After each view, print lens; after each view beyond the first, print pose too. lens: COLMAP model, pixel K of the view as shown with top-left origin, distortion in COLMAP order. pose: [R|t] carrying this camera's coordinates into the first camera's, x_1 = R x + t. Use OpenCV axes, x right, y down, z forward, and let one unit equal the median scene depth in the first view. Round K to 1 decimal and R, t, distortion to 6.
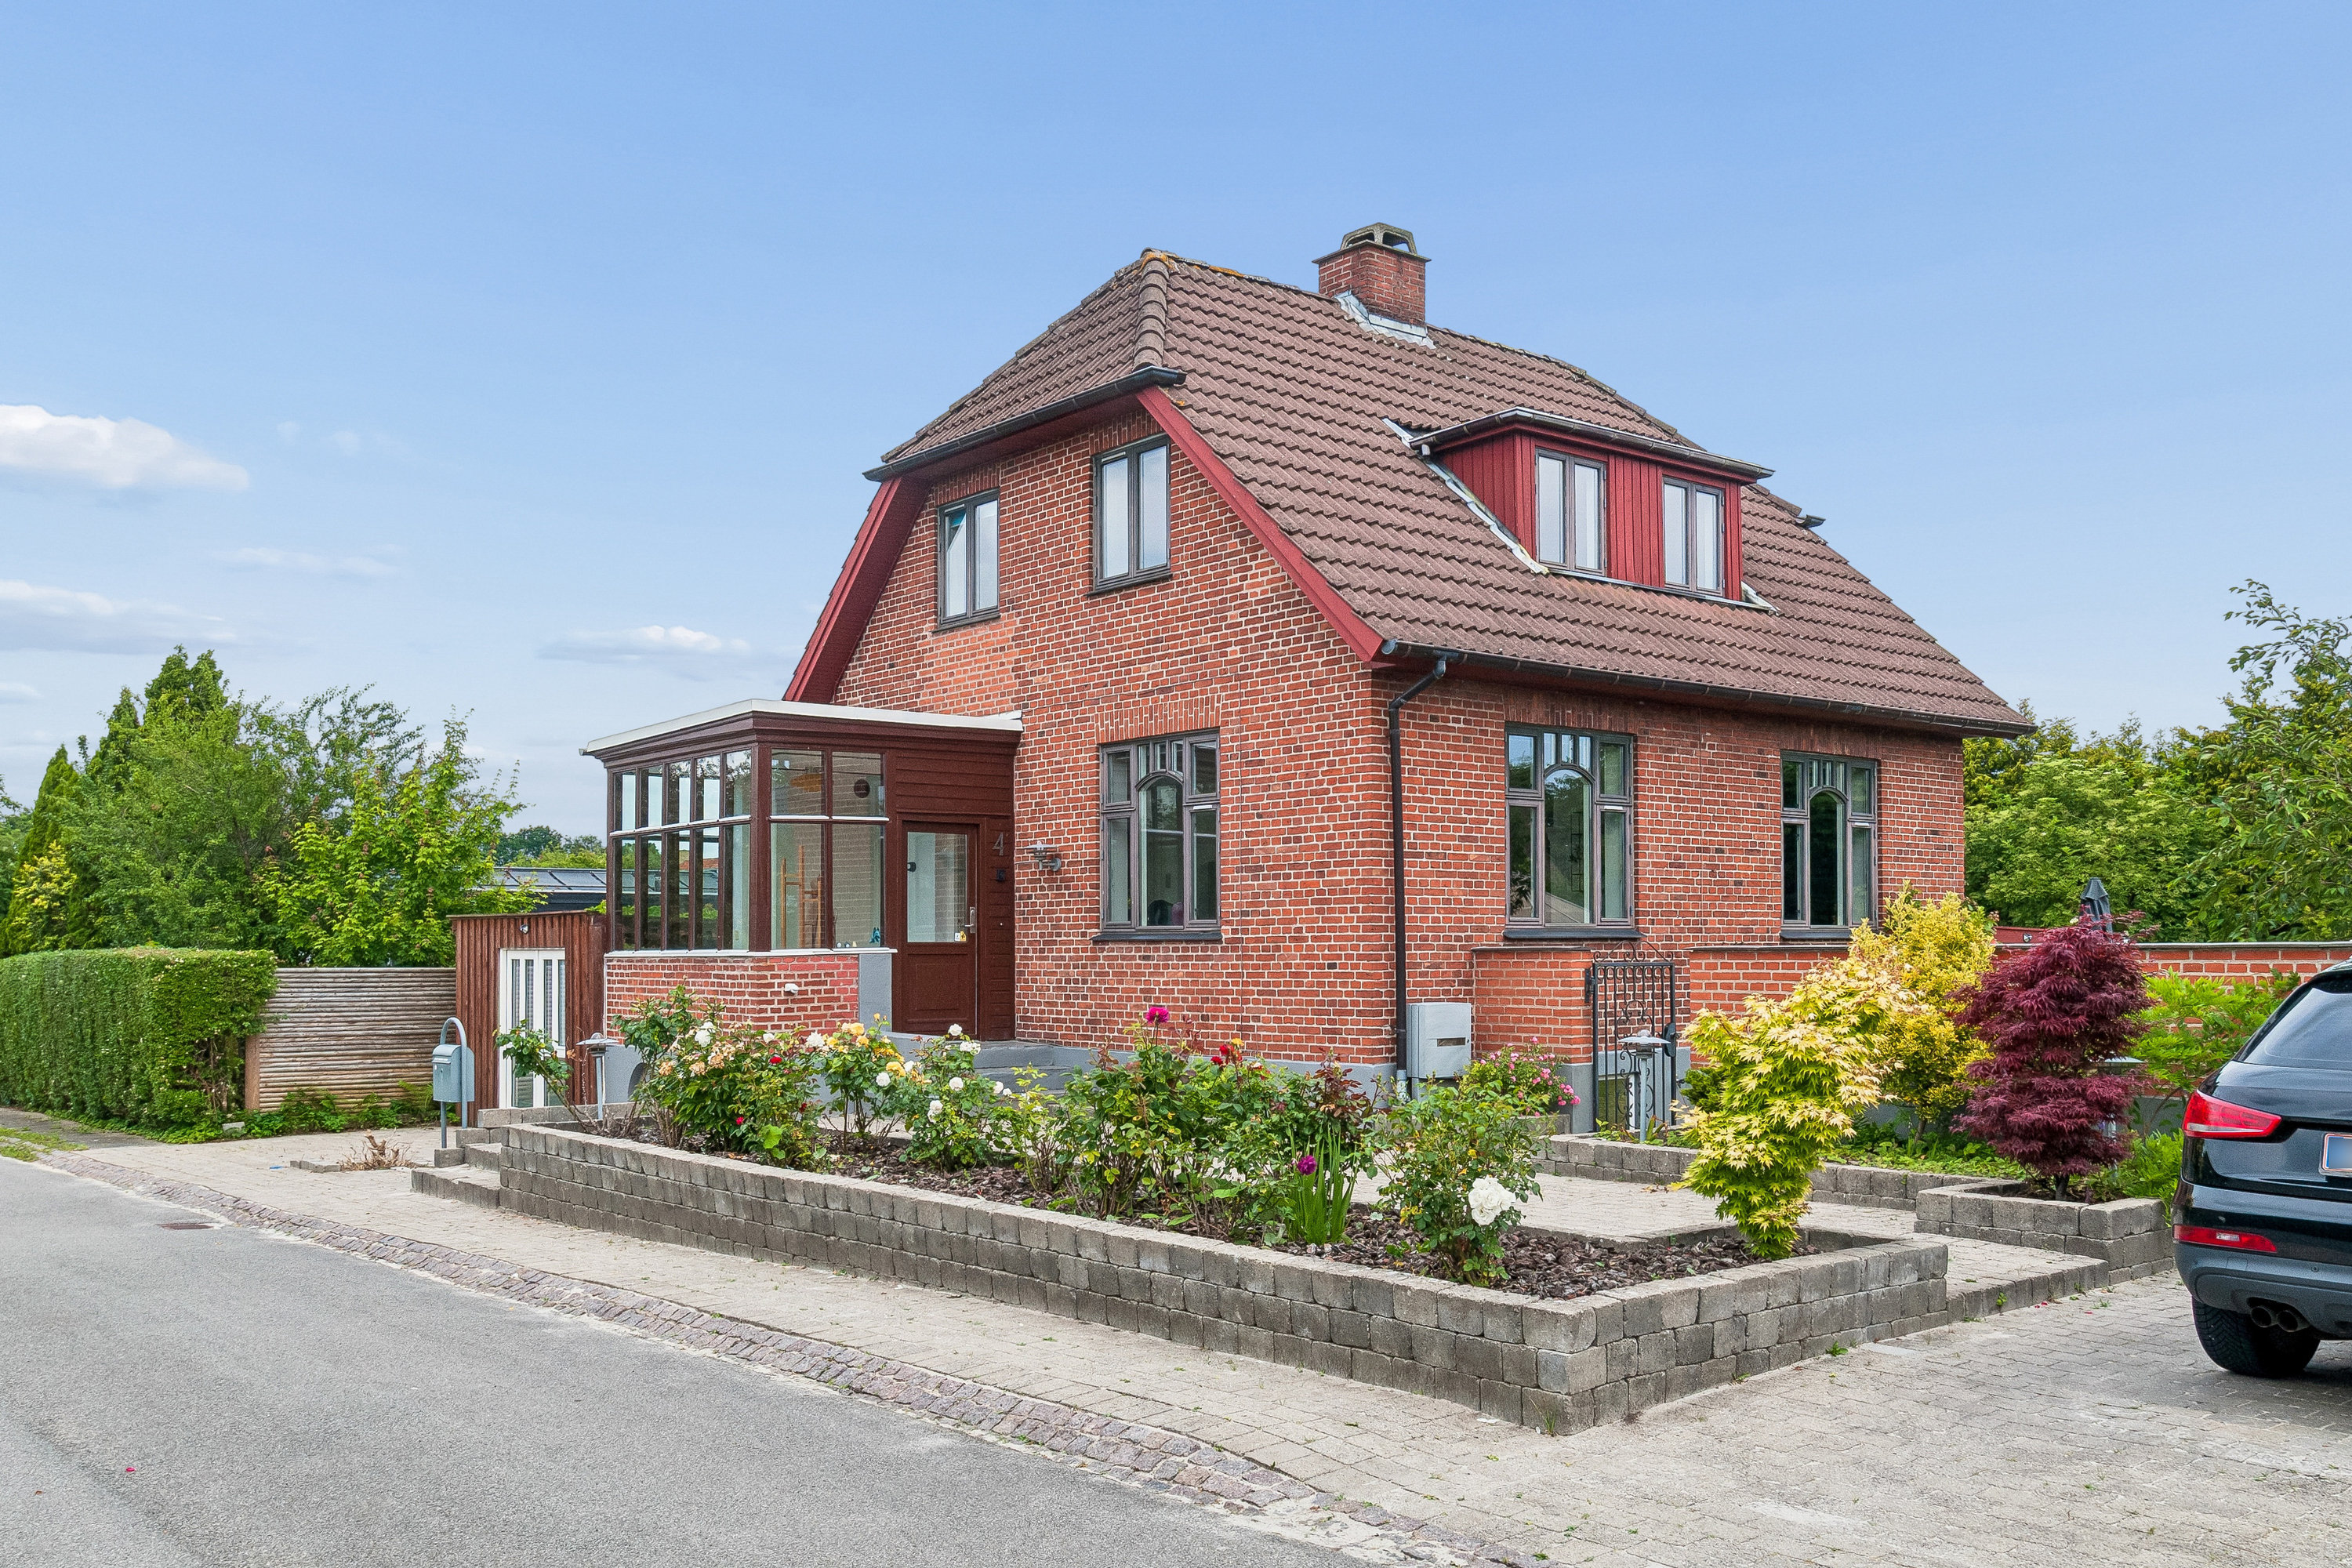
lens RADIAL K [[2002.9, 0, 1176.0], [0, 2002.9, 784.0], [0, 0, 1]] dist [-0.006615, -0.000505]
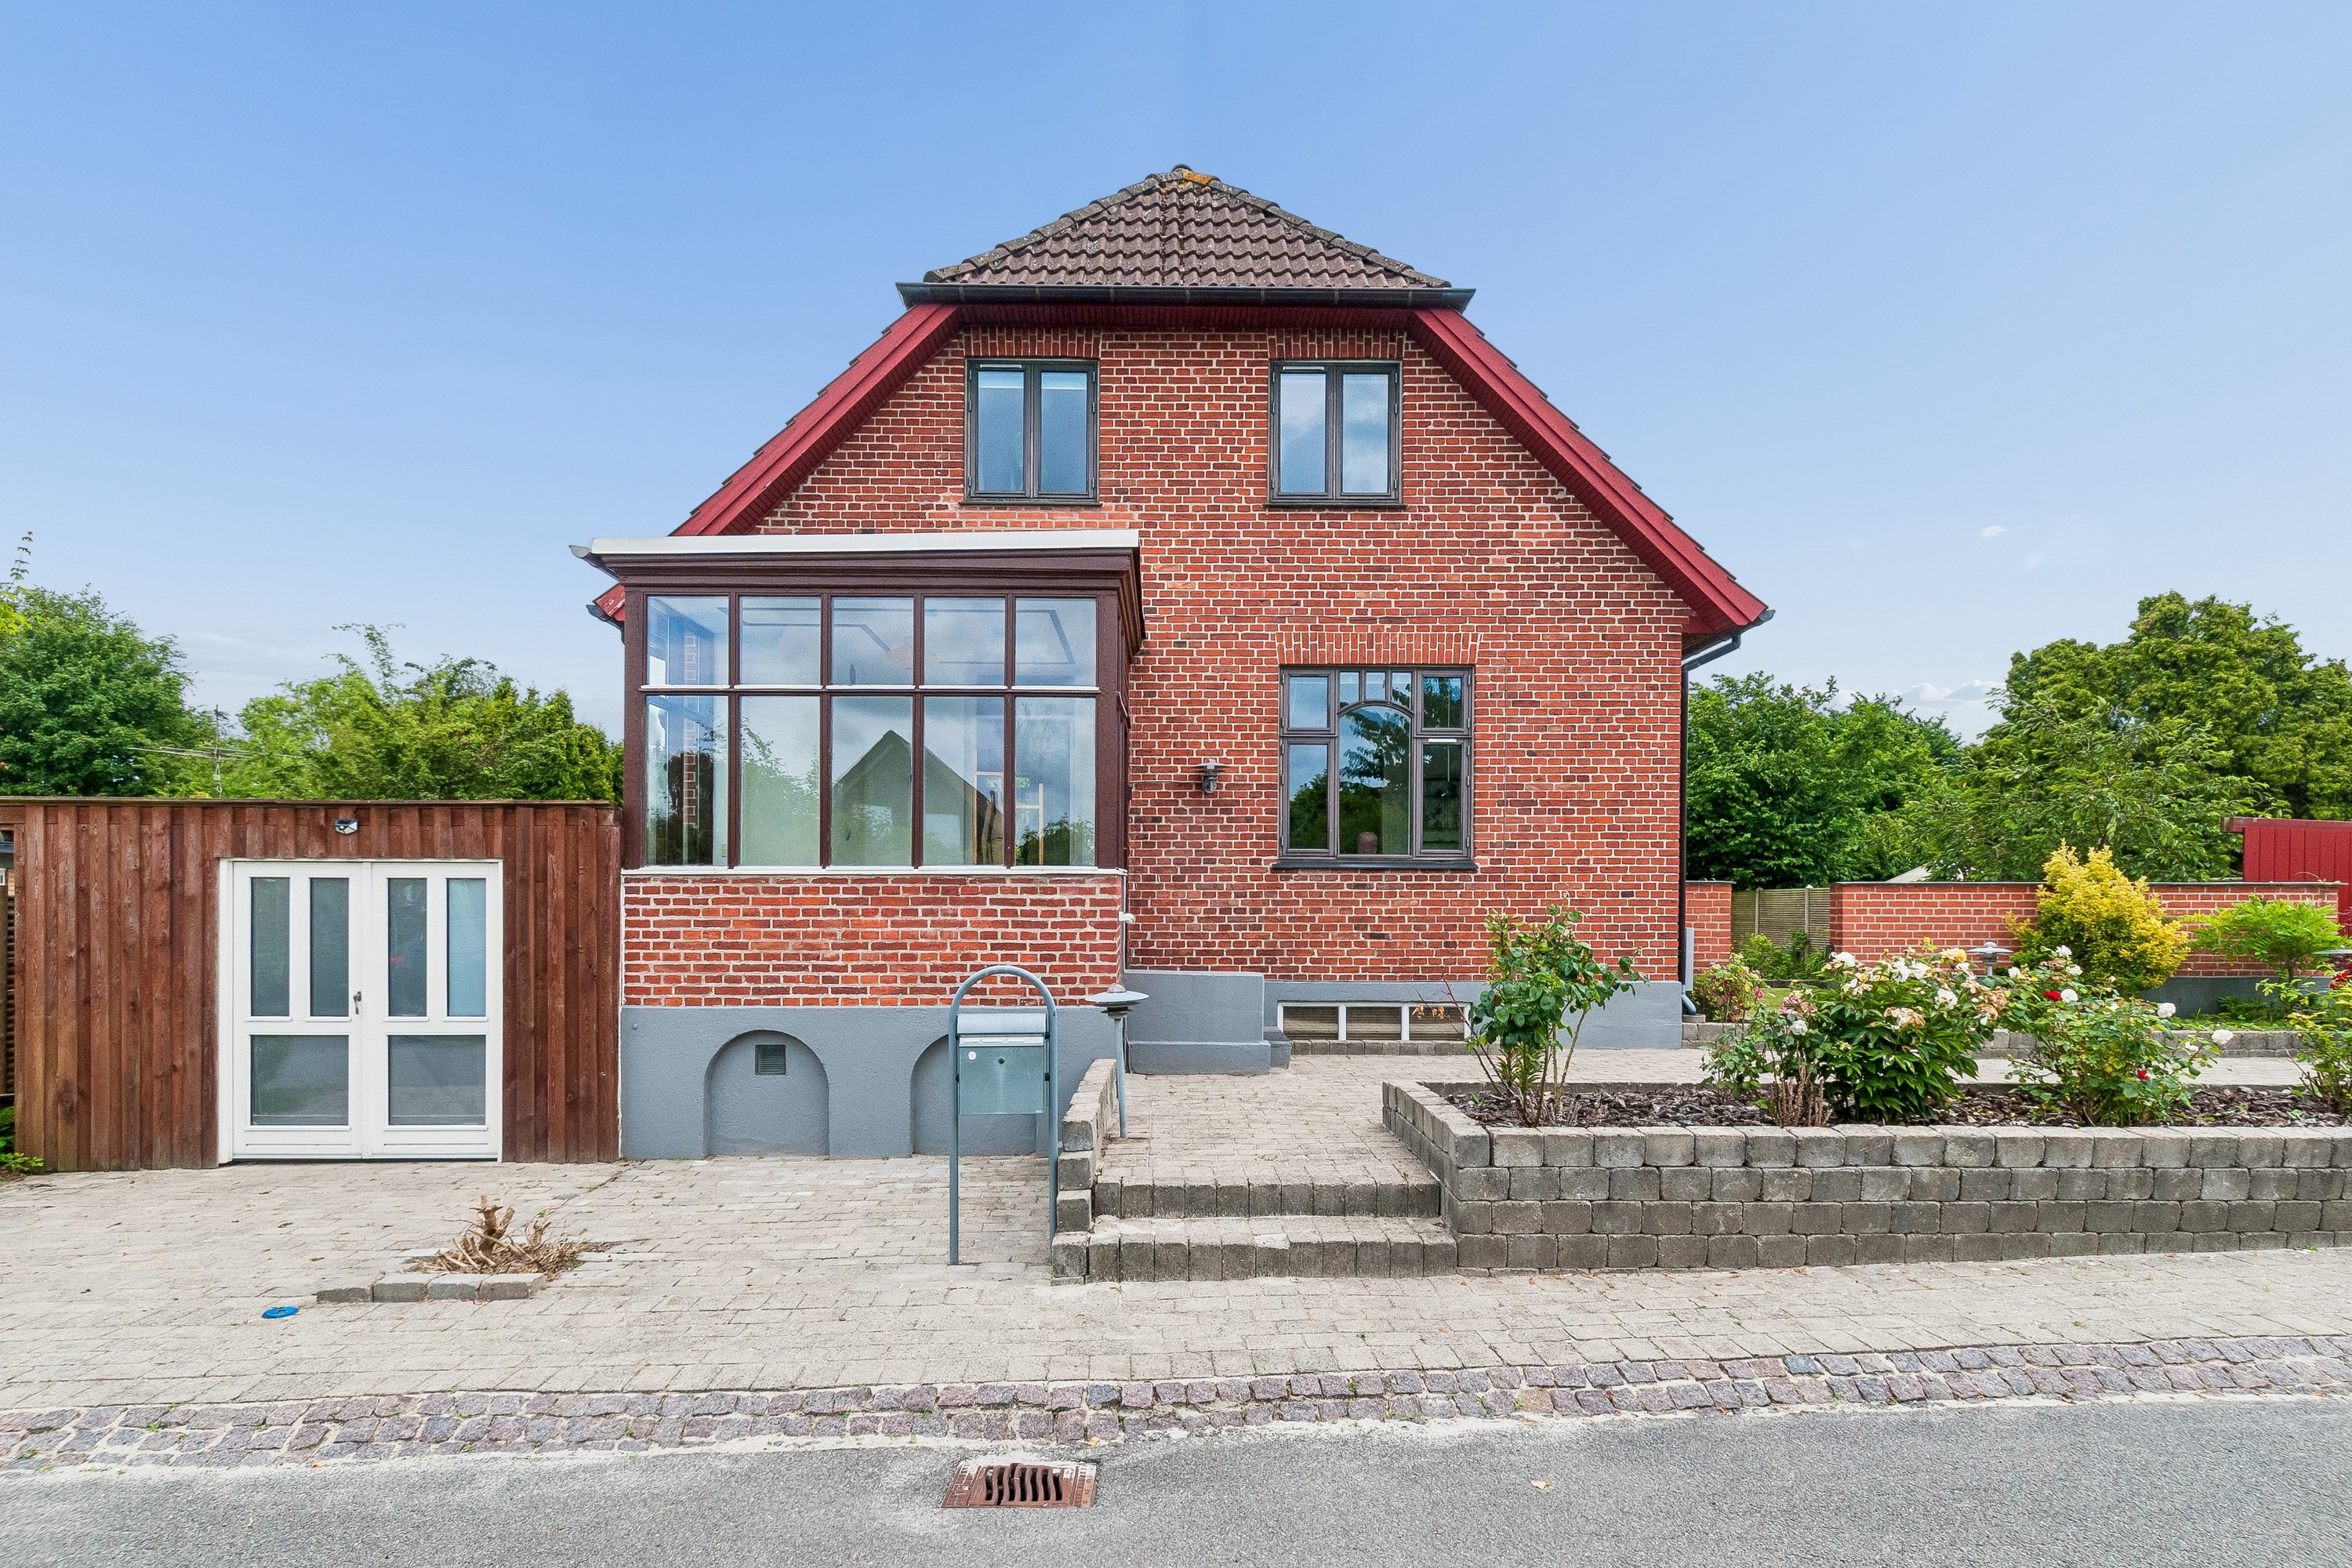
lens RADIAL K [[1262.5, 0, 1174.6], [0, 1262.5, 881.1], [0, 0, 1]] dist [0.000343, -0.000125]
pose [[0.618088, 0.021341, 0.785819, -0.605139], [-0.068854, 0.997259, 0.027074, 0.078798], [-0.783087, -0.070841, 0.617864, 0.733804]]
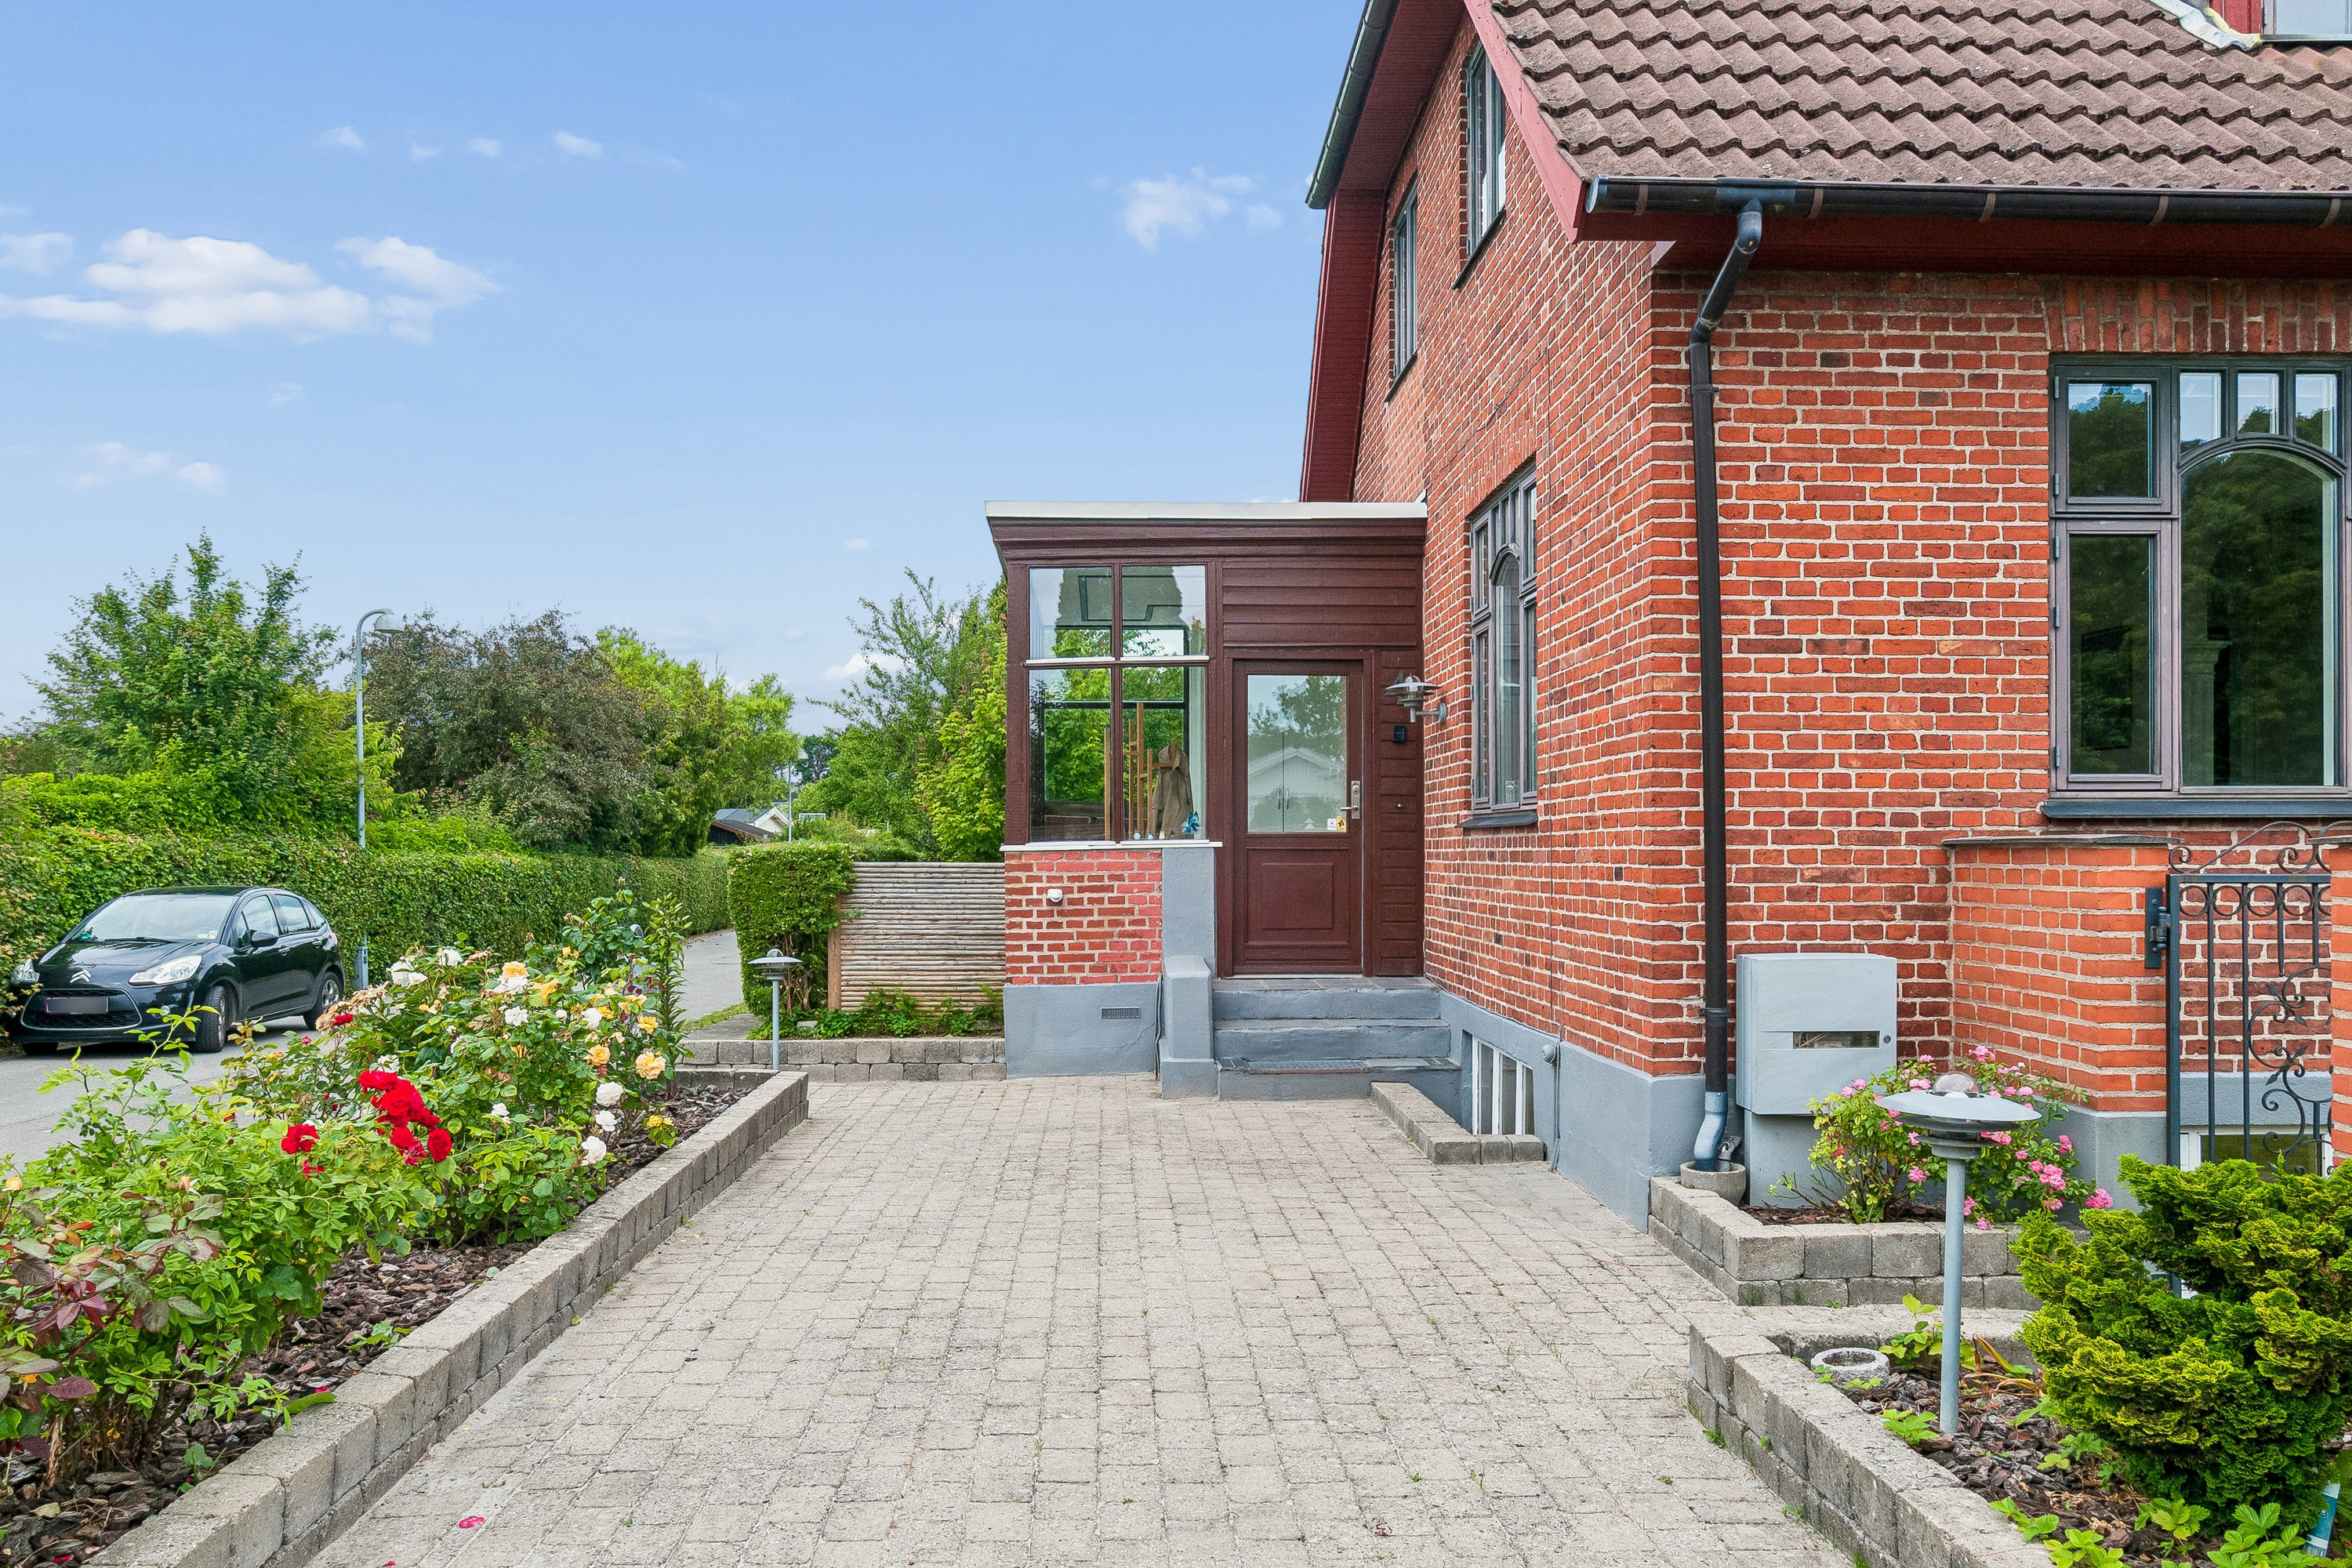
lens RADIAL K [[1801.5, 0, 1176.0], [0, 1801.5, 784.0], [0, 0, 1]] dist [0.003213, -0.000019]
pose [[0.801845, -0.018654, -0.597241, 0.251747], [0.047913, 0.998301, 0.033147, 0.045346], [0.595608, -0.055195, 0.801376, 0.543329]]
